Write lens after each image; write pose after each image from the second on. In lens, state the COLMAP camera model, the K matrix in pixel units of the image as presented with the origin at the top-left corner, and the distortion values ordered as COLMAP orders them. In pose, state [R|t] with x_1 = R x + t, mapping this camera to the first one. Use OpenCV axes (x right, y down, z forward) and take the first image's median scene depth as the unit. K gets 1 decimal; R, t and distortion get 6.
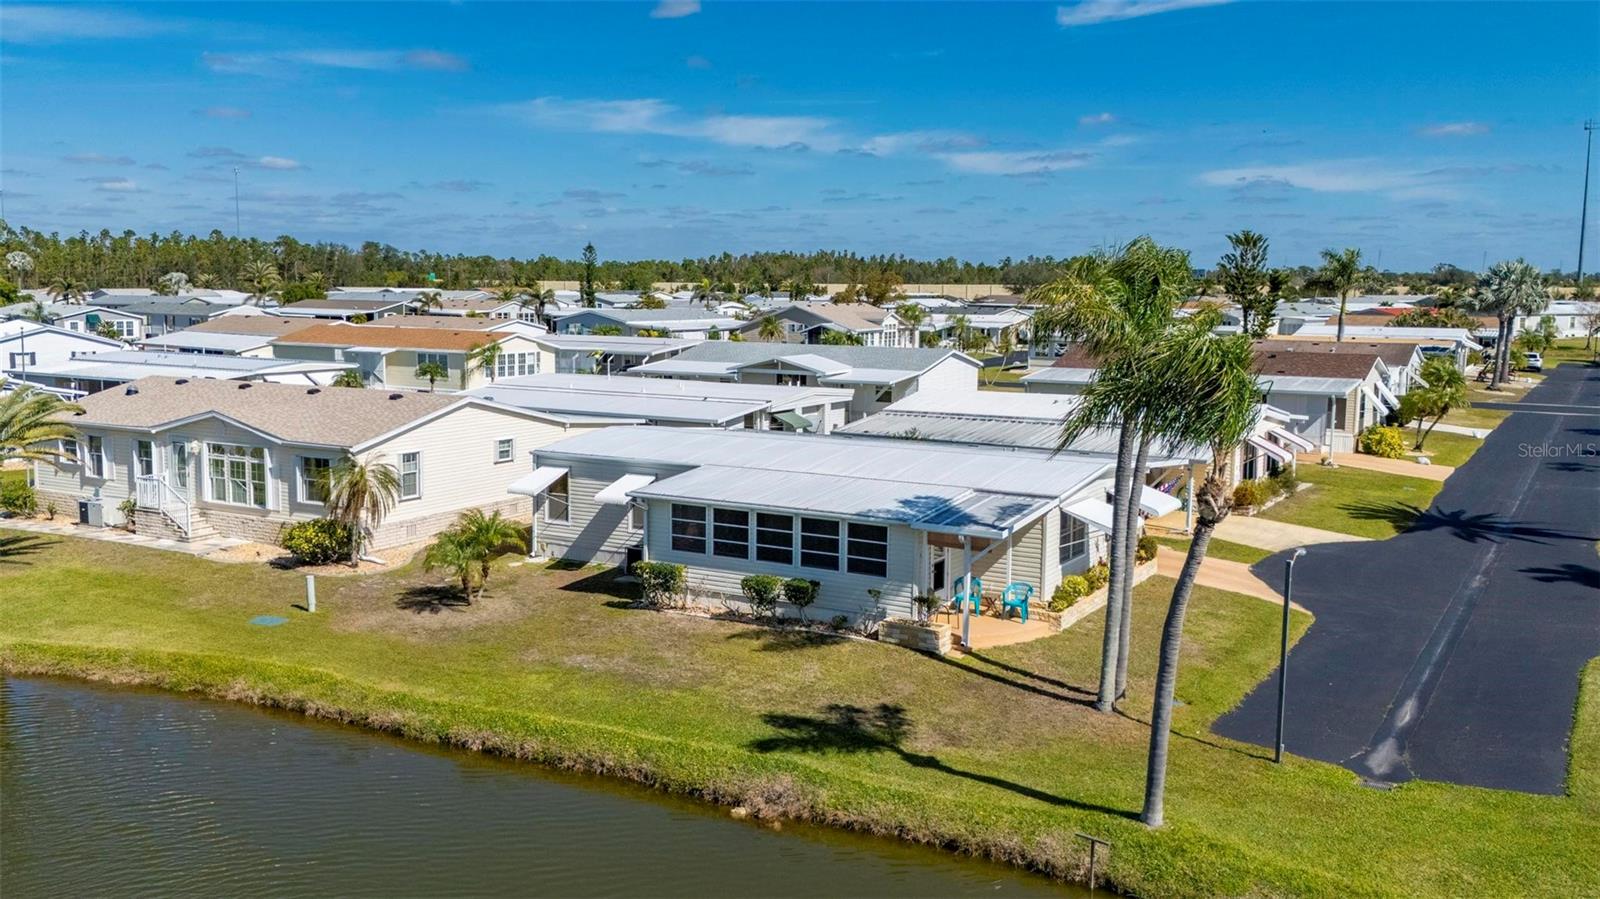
lens RADIAL K [[1415.2, 0, 759.5], [0, 1415.2, 454.4], [0, 0, 1]] dist [0.086547, -0.126015]
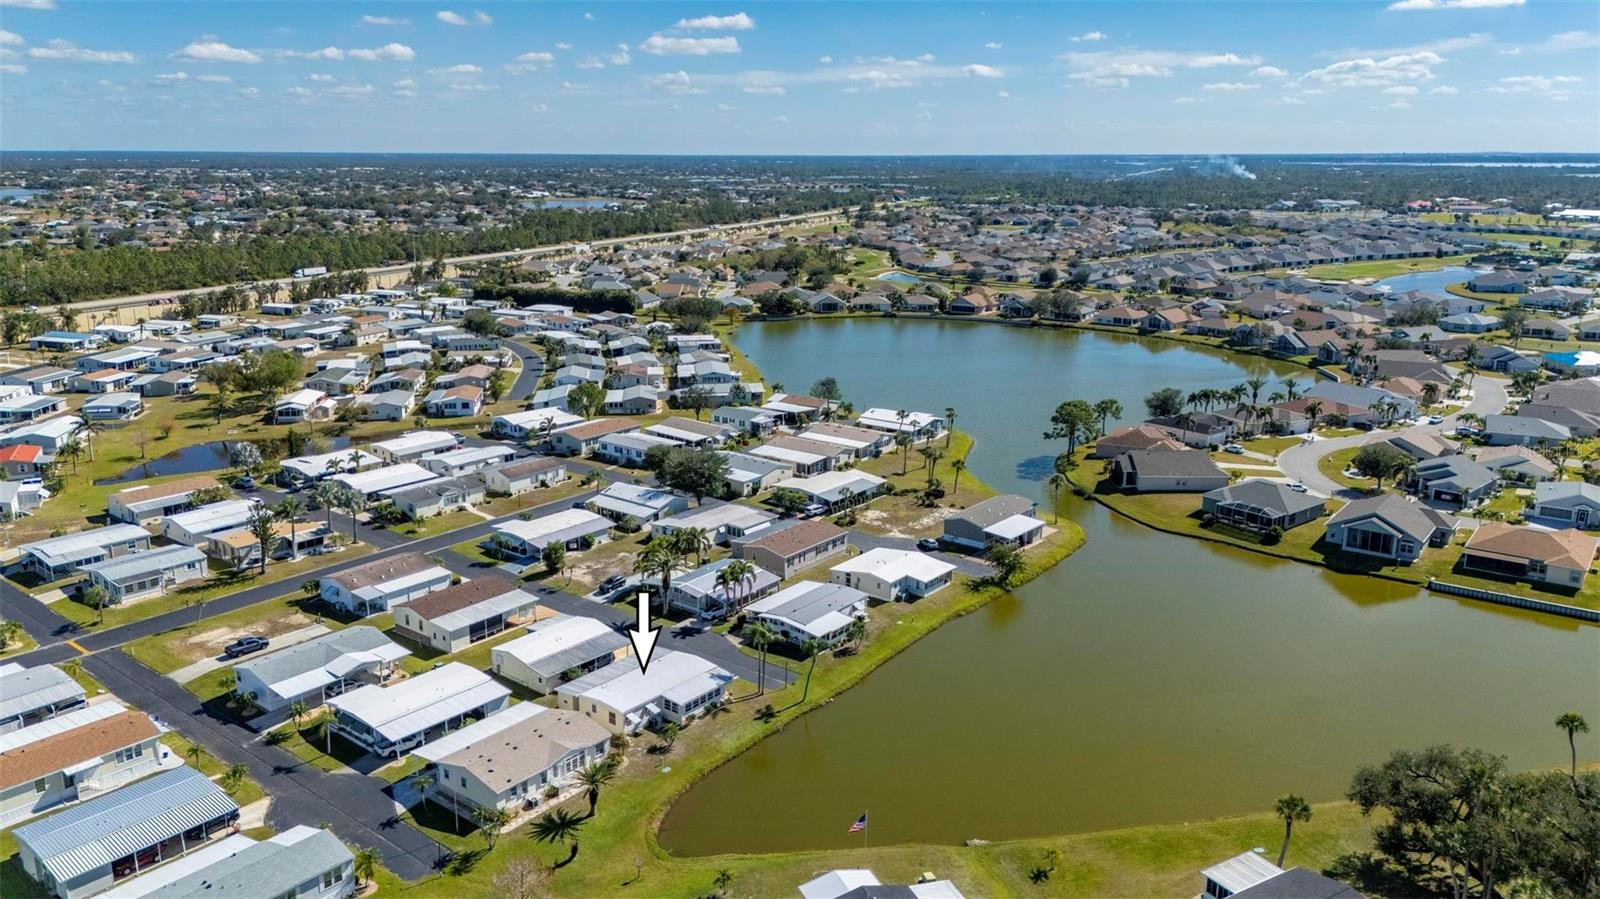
lens RADIAL K [[1178.7, 0, 800.9], [0, 1178.7, 455.0], [0, 0, 1]] dist [0.081077, -0.081281]
pose [[0.137293, -0.254469, 0.957286, -3.608974], [0.123981, 0.963252, 0.238274, -1.667852], [-0.982741, 0.085972, 0.163797, -0.093947]]
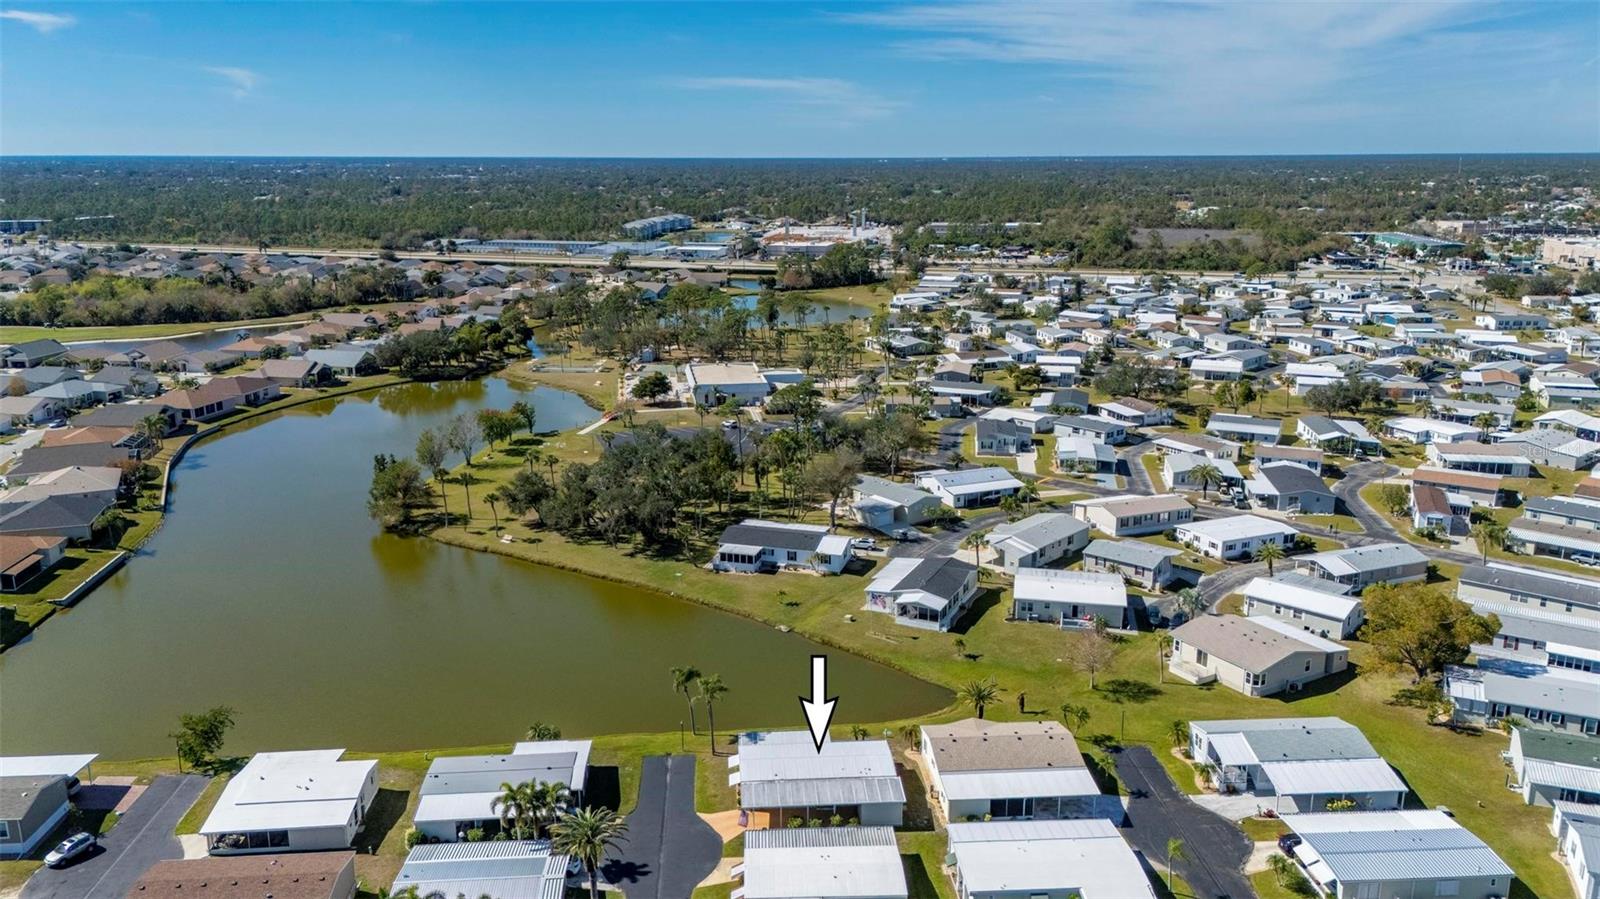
lens RADIAL K [[1178.7, 0, 800.9], [0, 1178.7, 455.0], [0, 0, 1]] dist [0.081077, -0.081281]
pose [[-0.815482, 0.135983, -0.562581, 1.974306], [-0.078337, 0.937132, 0.340069, -2.069396], [0.573456, 0.321391, -0.753562, 3.520856]]
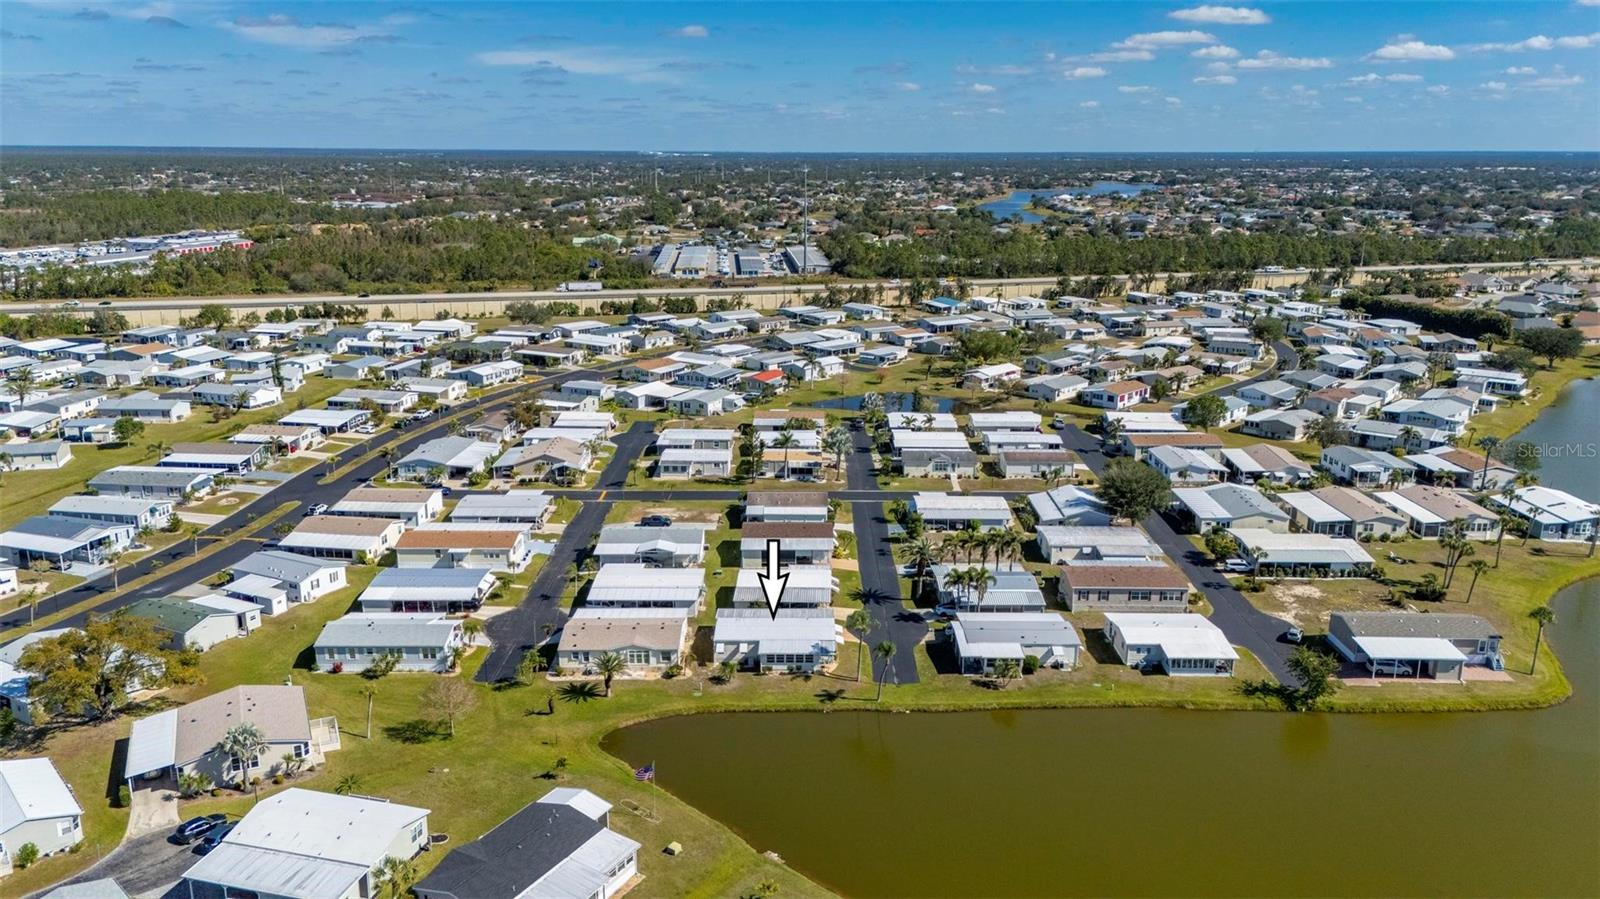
lens RADIAL K [[1162.2, 0, 794.6], [0, 1162.2, 446.4], [0, 0, 1]] dist [0.110774, -0.102372]
pose [[0.861046, -0.130554, 0.491483, -1.984550], [0.067567, 0.987286, 0.143881, -1.329724], [-0.504019, -0.090680, 0.858919, -2.656645]]
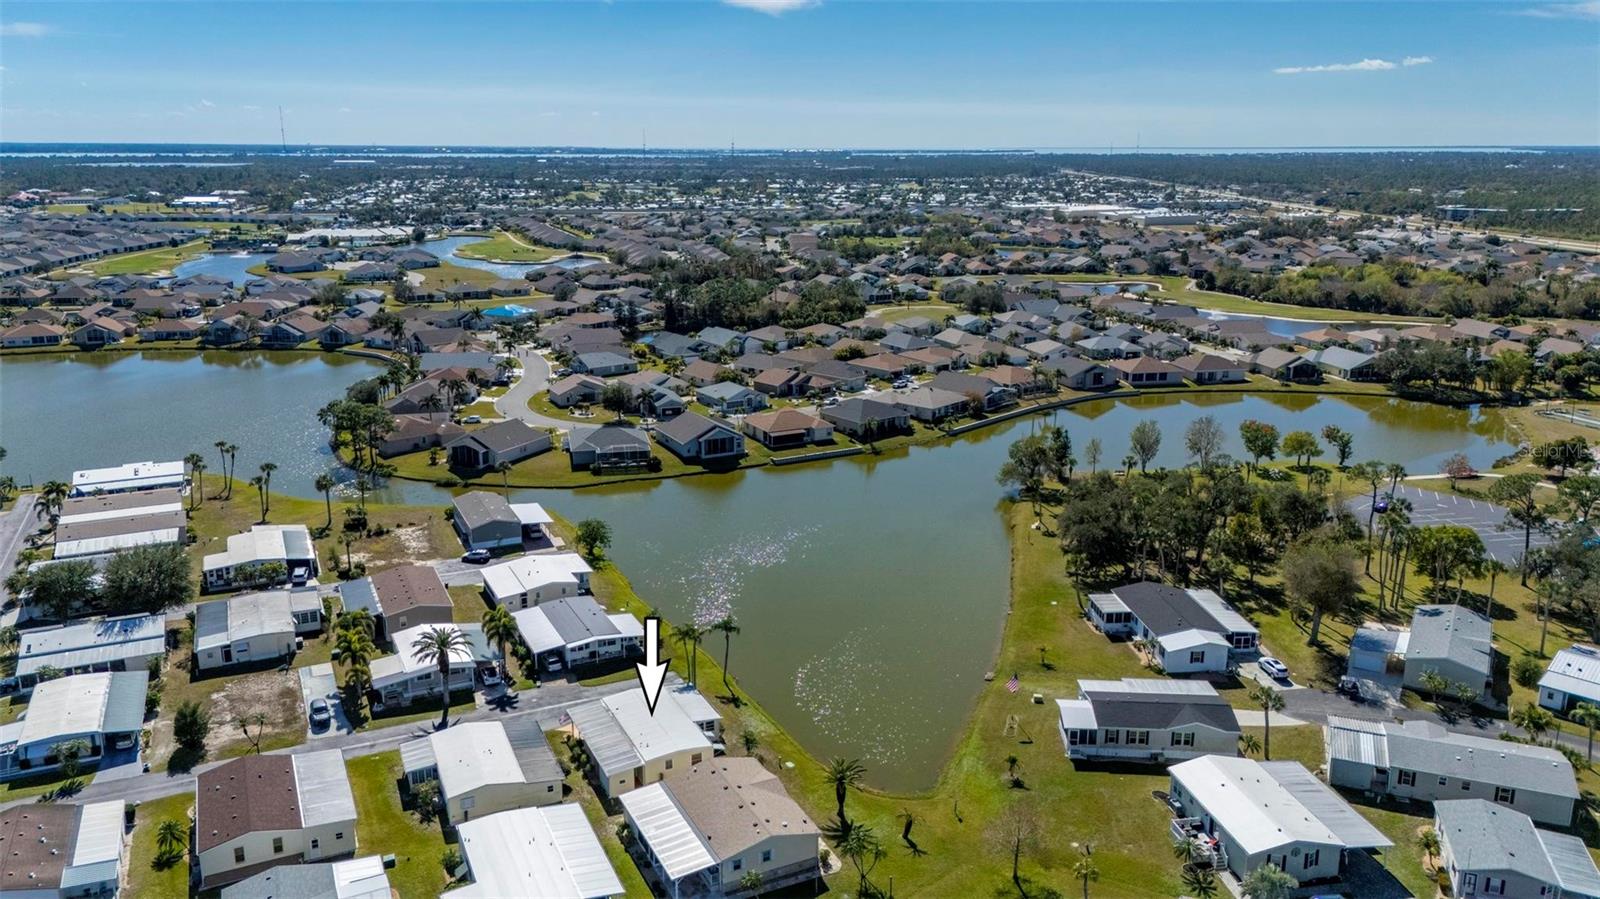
lens RADIAL K [[1178.7, 0, 800.9], [0, 1178.7, 455.0], [0, 0, 1]] dist [0.081077, -0.081281]
pose [[-0.836302, -0.148826, 0.527684, -2.196295], [0.060655, 0.931431, 0.358828, -2.112811], [-0.544904, 0.332096, -0.769930, 3.525404]]
